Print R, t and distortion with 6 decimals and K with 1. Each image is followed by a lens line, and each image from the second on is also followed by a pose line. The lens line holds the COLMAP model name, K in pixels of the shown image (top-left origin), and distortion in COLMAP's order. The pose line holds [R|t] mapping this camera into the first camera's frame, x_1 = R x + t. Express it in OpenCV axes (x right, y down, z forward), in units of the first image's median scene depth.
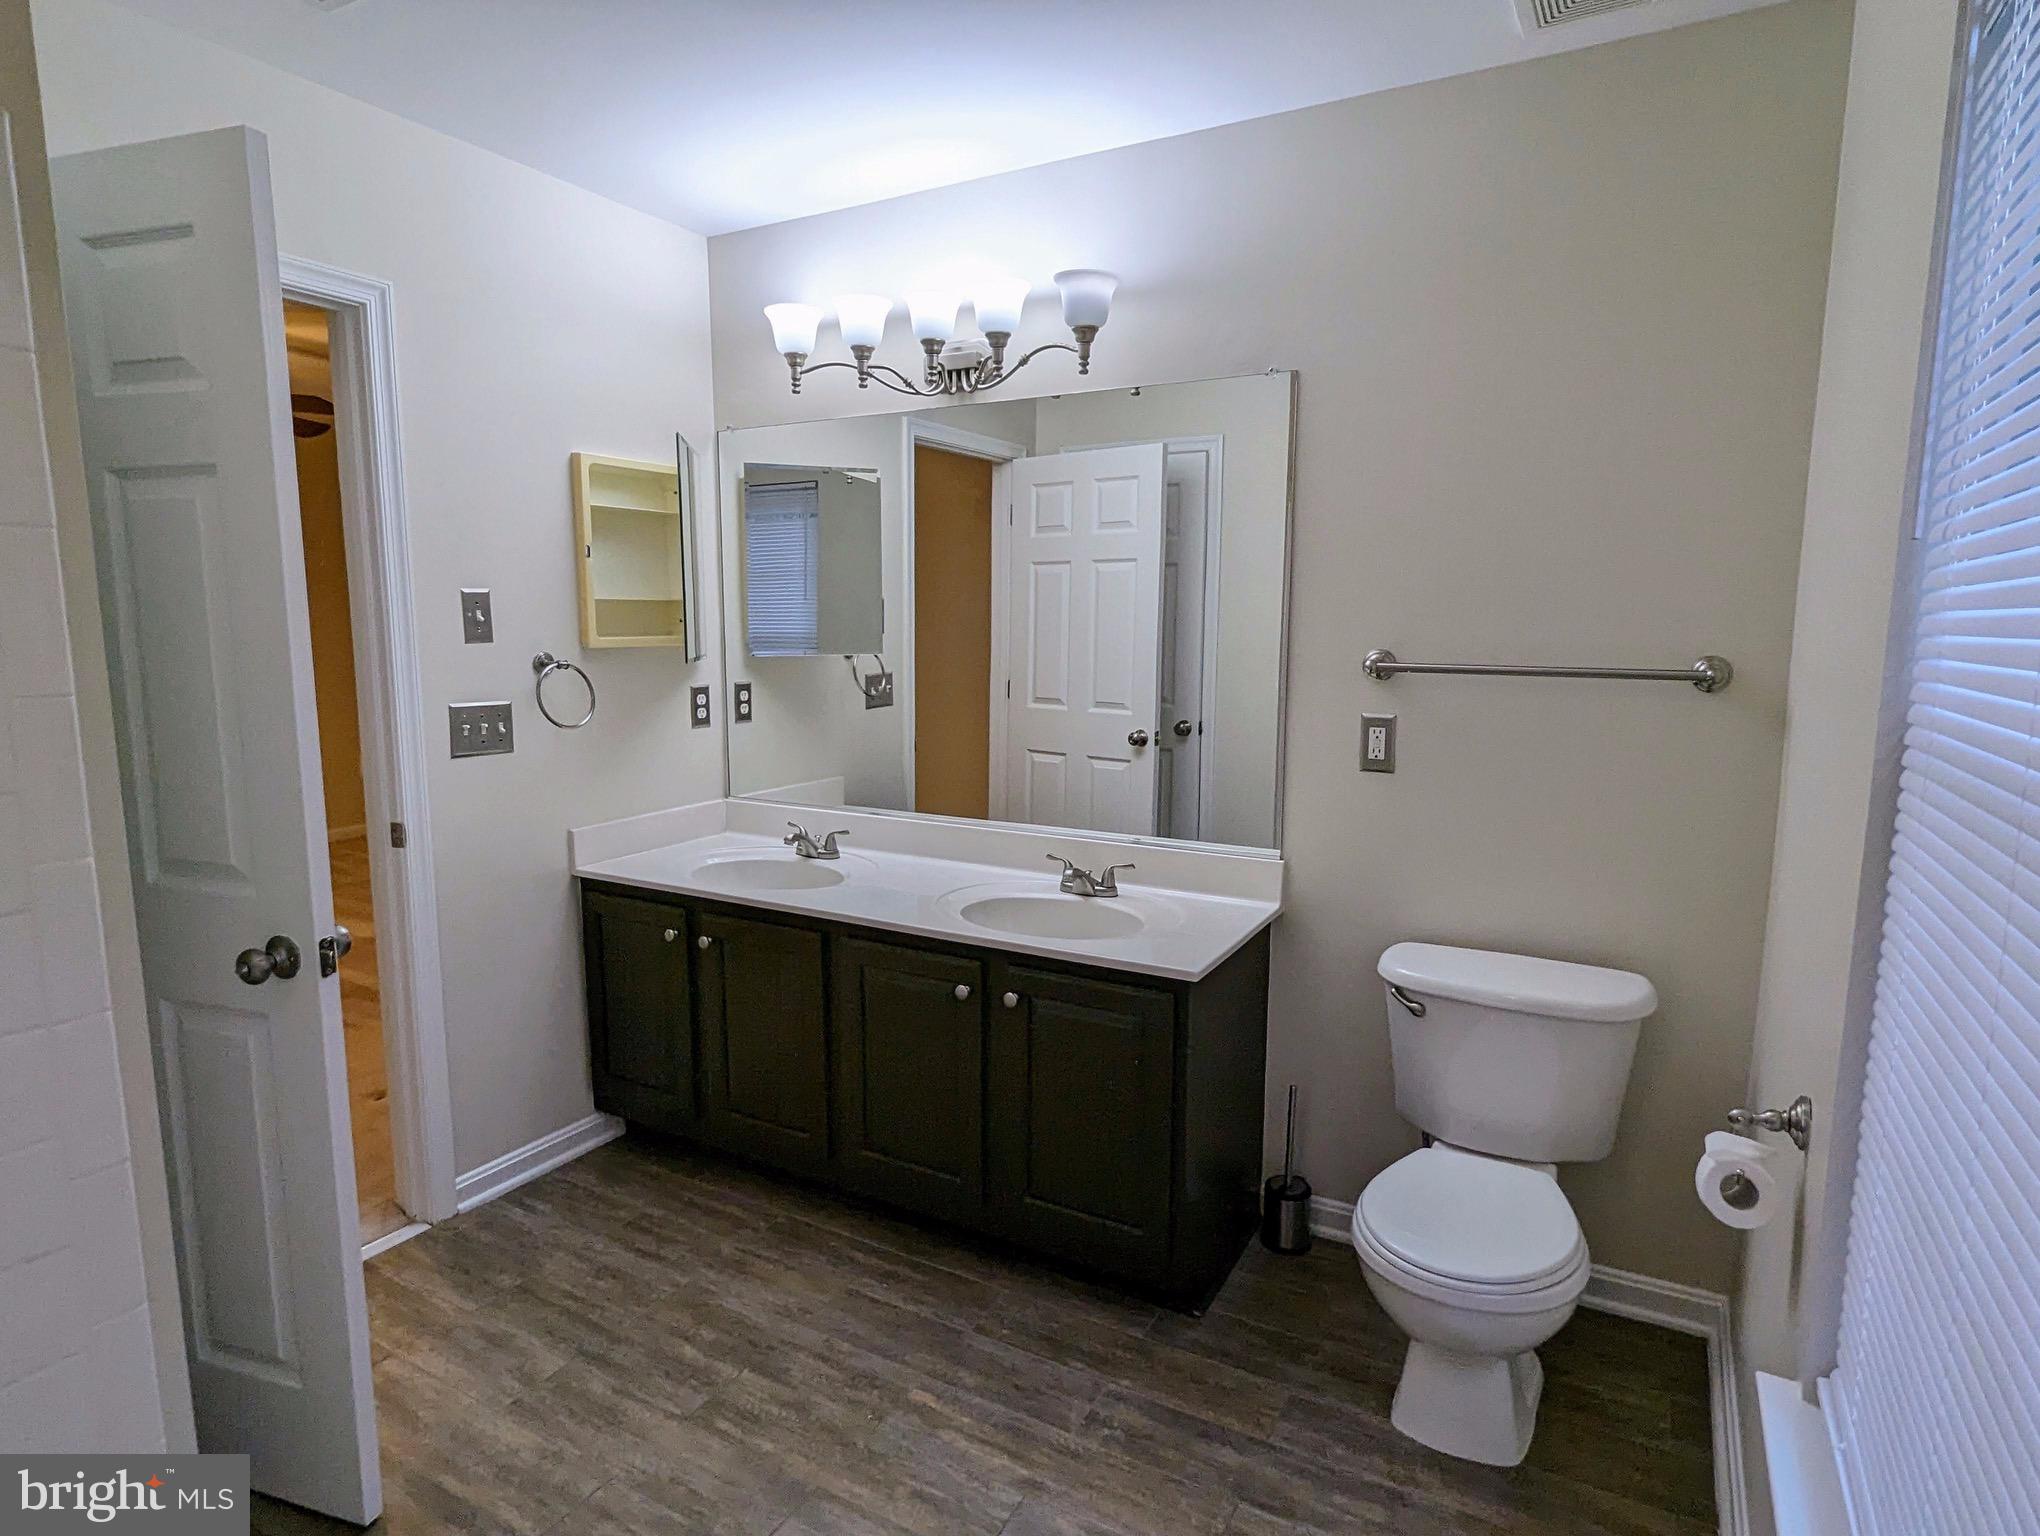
lens RADIAL K [[1120.6, 0, 1018.3], [0, 1120.6, 771.5], [0, 0, 1]] dist [-0.001344, -0.000351]
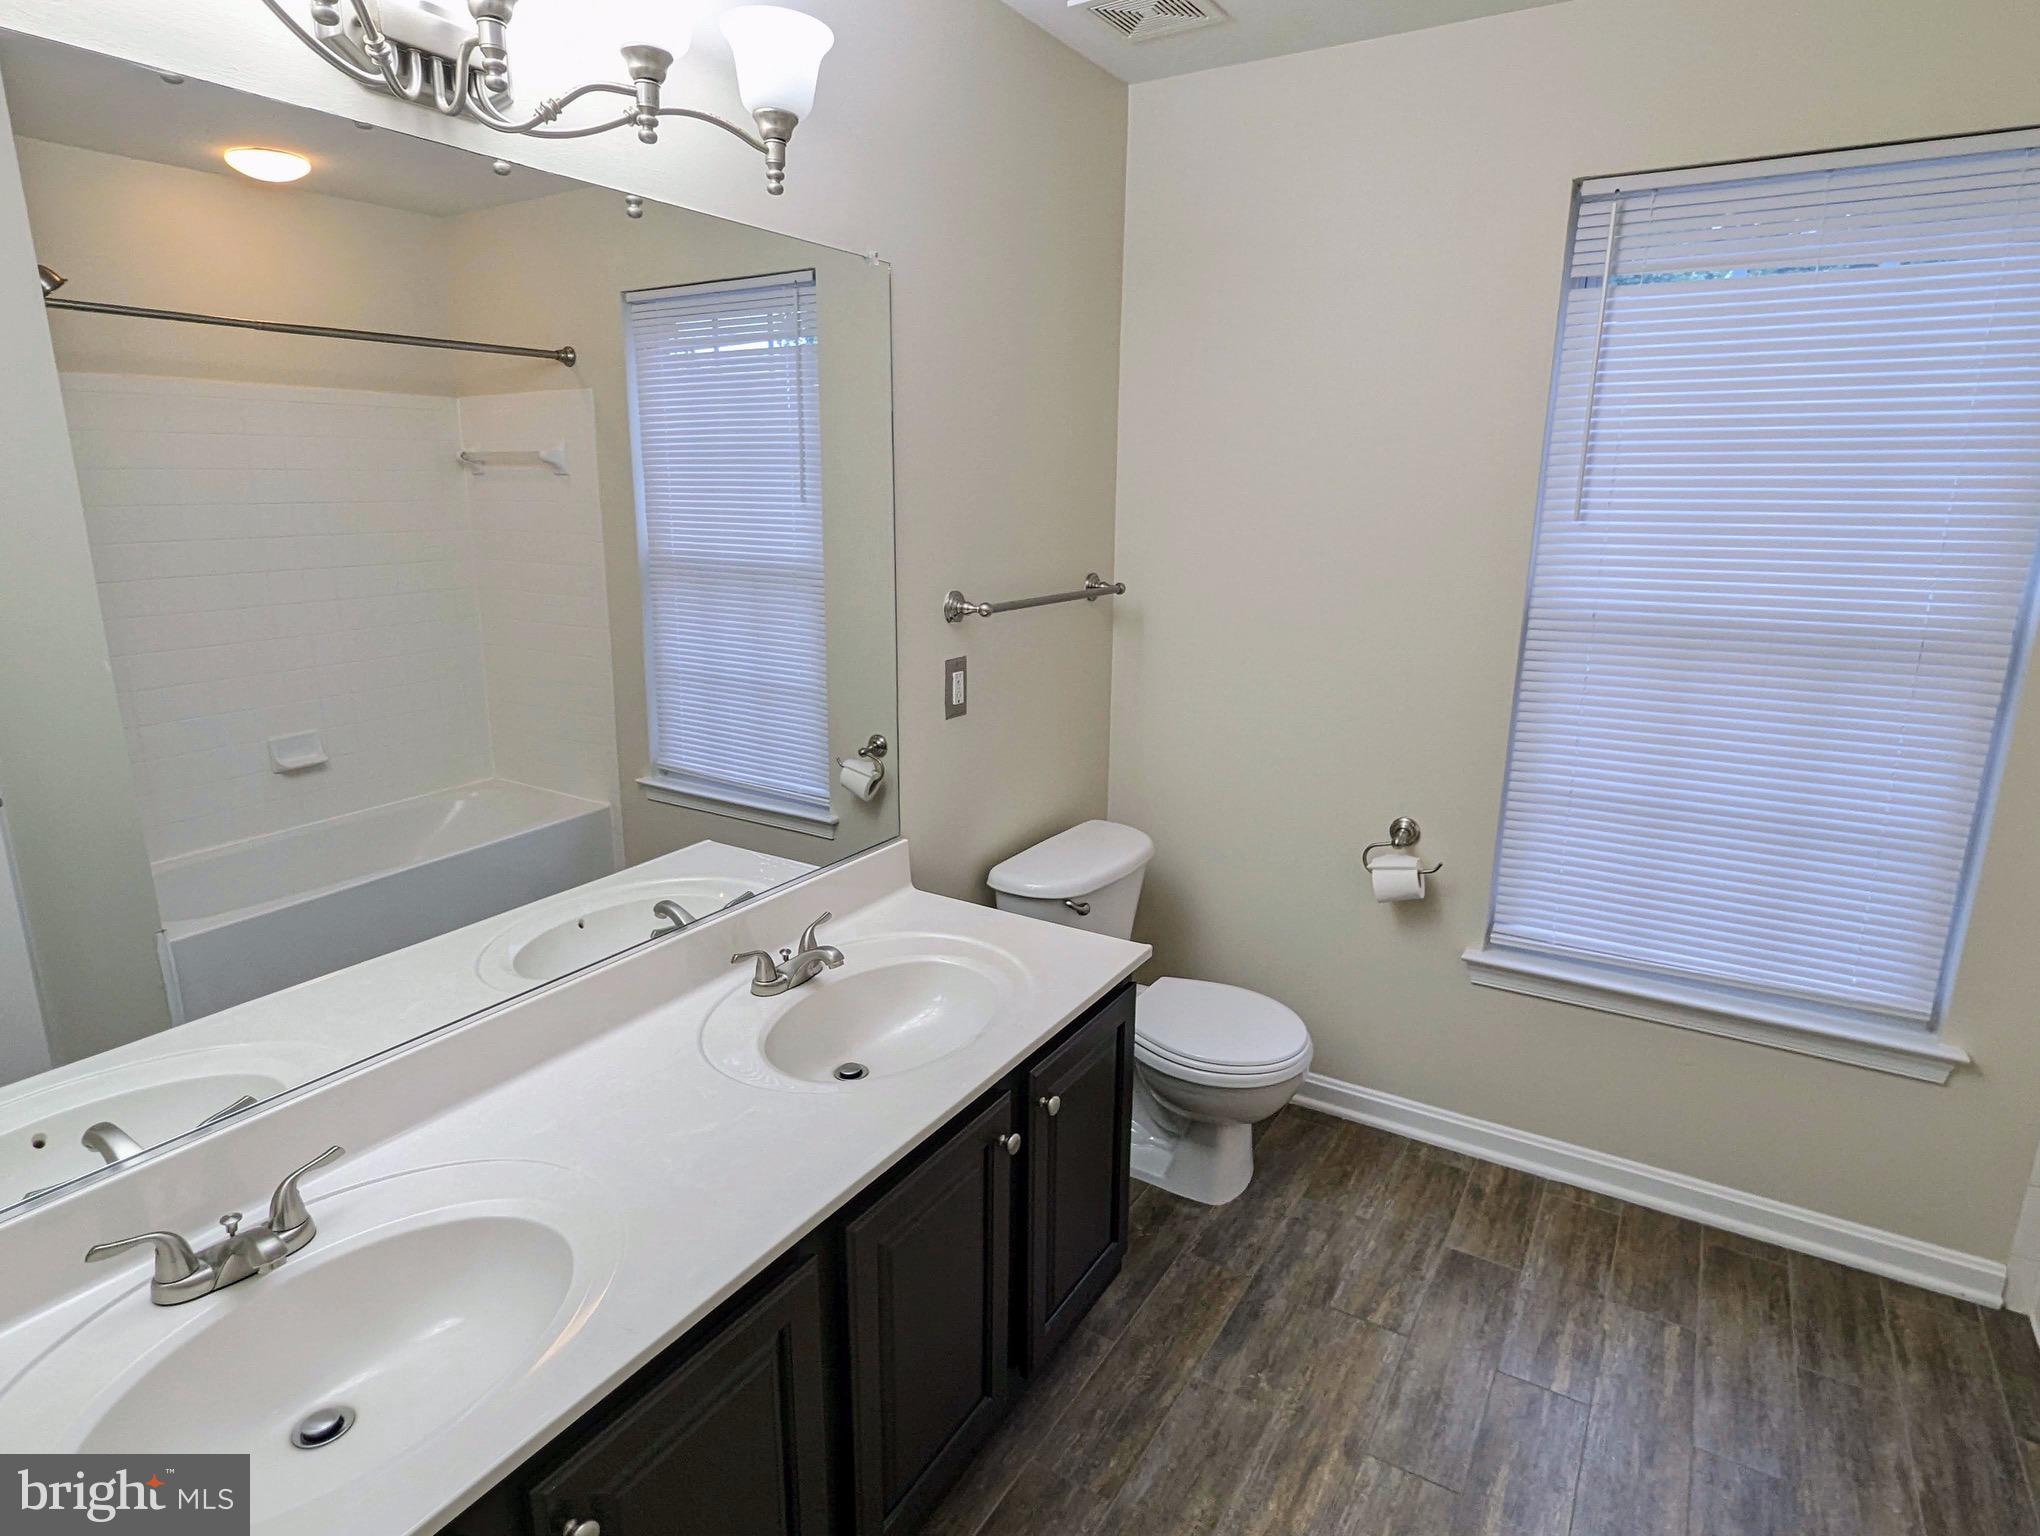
lens RADIAL K [[1120.6, 0, 1018.3], [0, 1120.6, 771.5], [0, 0, 1]] dist [-0.001344, -0.000351]
pose [[0.037349, -0.250717, 0.967340, -0.732989], [0.131109, 0.960877, 0.243980, -0.213554], [-0.990664, 0.117714, 0.068759, 1.022456]]
